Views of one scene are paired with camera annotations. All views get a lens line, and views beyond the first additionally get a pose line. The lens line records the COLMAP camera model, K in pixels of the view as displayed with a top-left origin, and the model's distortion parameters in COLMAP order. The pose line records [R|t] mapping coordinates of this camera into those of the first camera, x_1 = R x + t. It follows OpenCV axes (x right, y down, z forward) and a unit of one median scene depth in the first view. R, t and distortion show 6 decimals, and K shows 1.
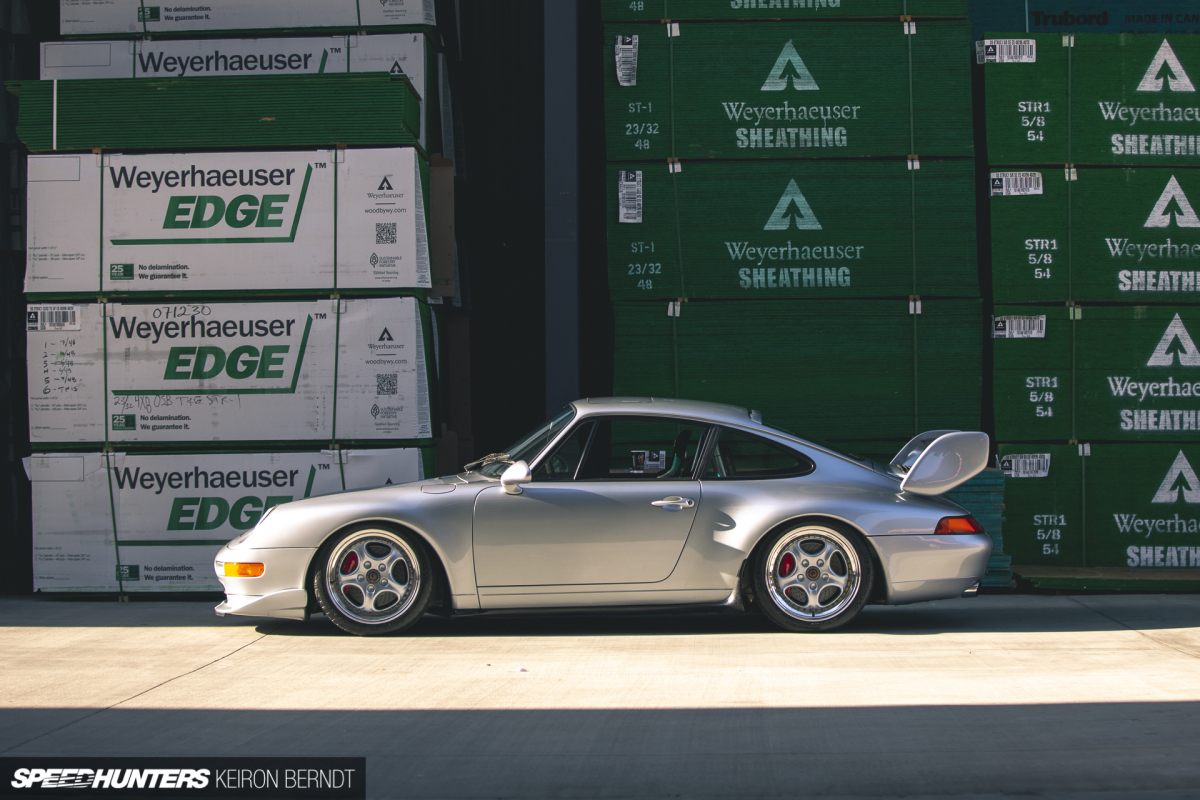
lens RADIAL K [[2518.1, 0, 600.0], [0, 2518.1, 400.0], [0, 0, 1]] dist [-0.303850, -0.039985]
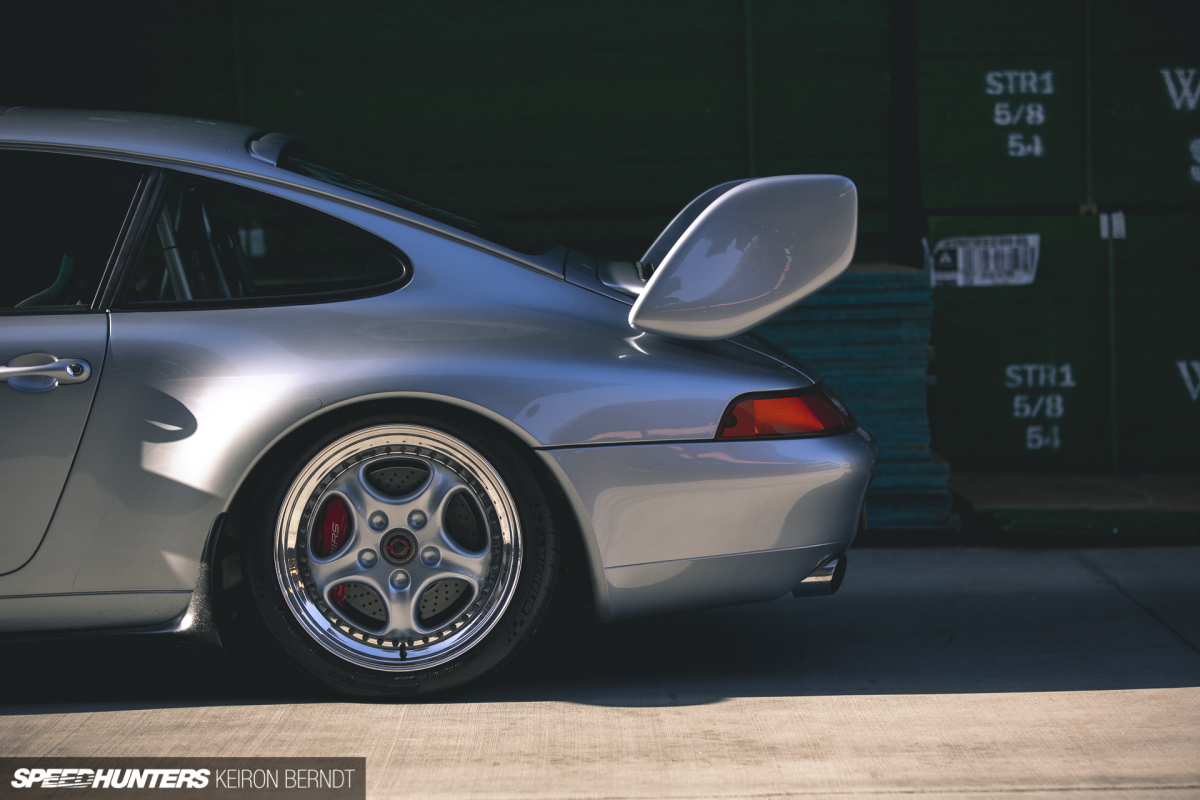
lens RADIAL K [[3525.6, 0, 600.0], [0, 3525.6, 400.0], [0, 0, 1]] dist [-0.095002, 0.182959]
pose [[0.998906, -0.019687, 0.042409, 0.089548], [0.016998, 0.997878, 0.062857, 0.012314], [-0.043557, -0.062068, 0.997121, 0.440156]]
